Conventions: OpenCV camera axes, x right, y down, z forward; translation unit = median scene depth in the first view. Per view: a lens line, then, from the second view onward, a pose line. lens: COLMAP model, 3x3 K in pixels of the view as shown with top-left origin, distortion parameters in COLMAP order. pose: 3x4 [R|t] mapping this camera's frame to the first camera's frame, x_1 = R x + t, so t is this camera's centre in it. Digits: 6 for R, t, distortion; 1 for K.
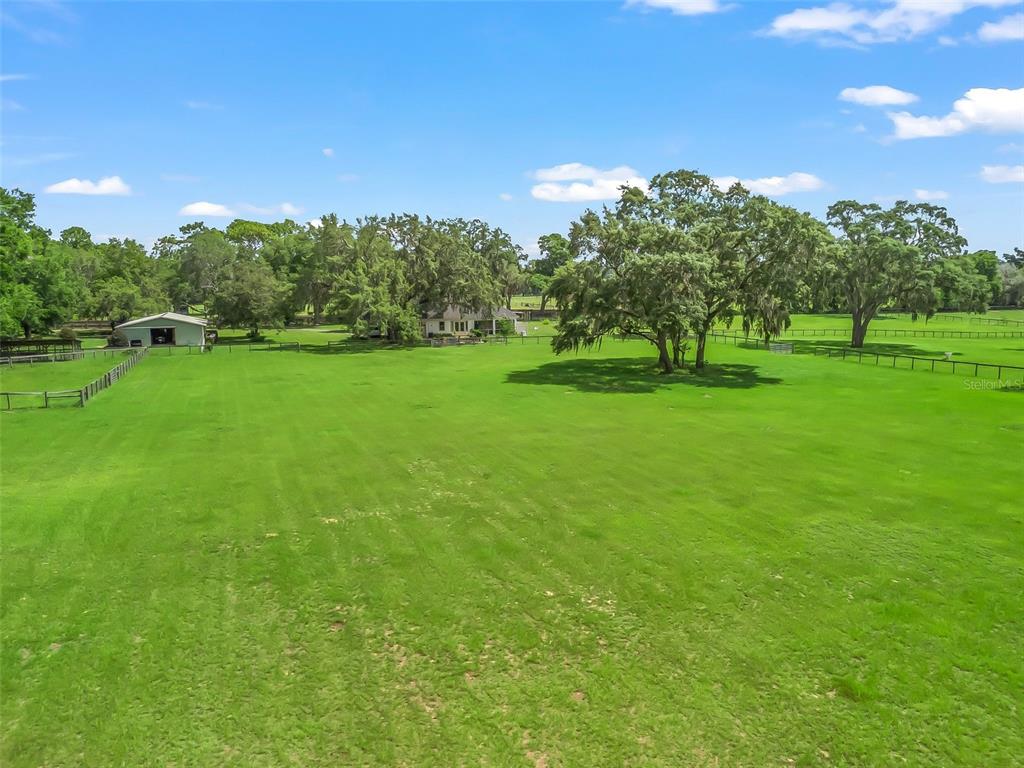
lens RADIAL K [[780.3, 0, 512.0], [0, 780.3, 384.0], [0, 0, 1]] dist [0.060973, 0.002065]
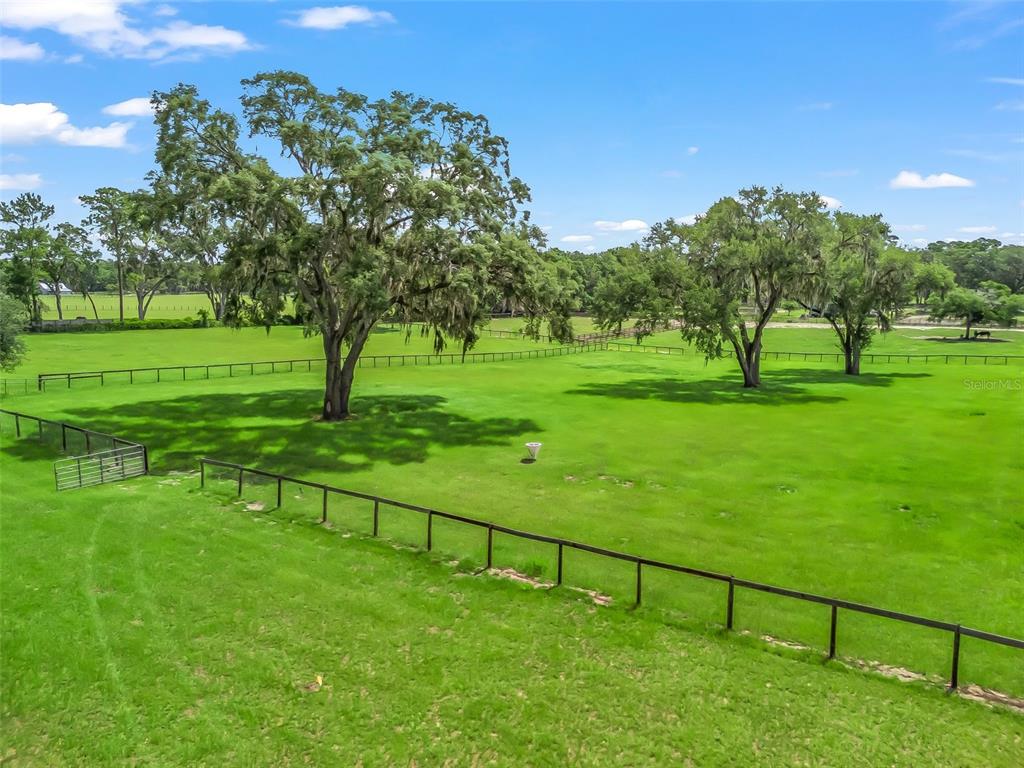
lens RADIAL K [[780.3, 0, 512.0], [0, 780.3, 384.0], [0, 0, 1]] dist [0.060973, 0.002065]
pose [[0.825790, -0.052689, 0.561511, 0.284501], [0.054420, 0.998425, 0.013654, -0.068397], [-0.561346, 0.019282, 0.827357, 0.603915]]
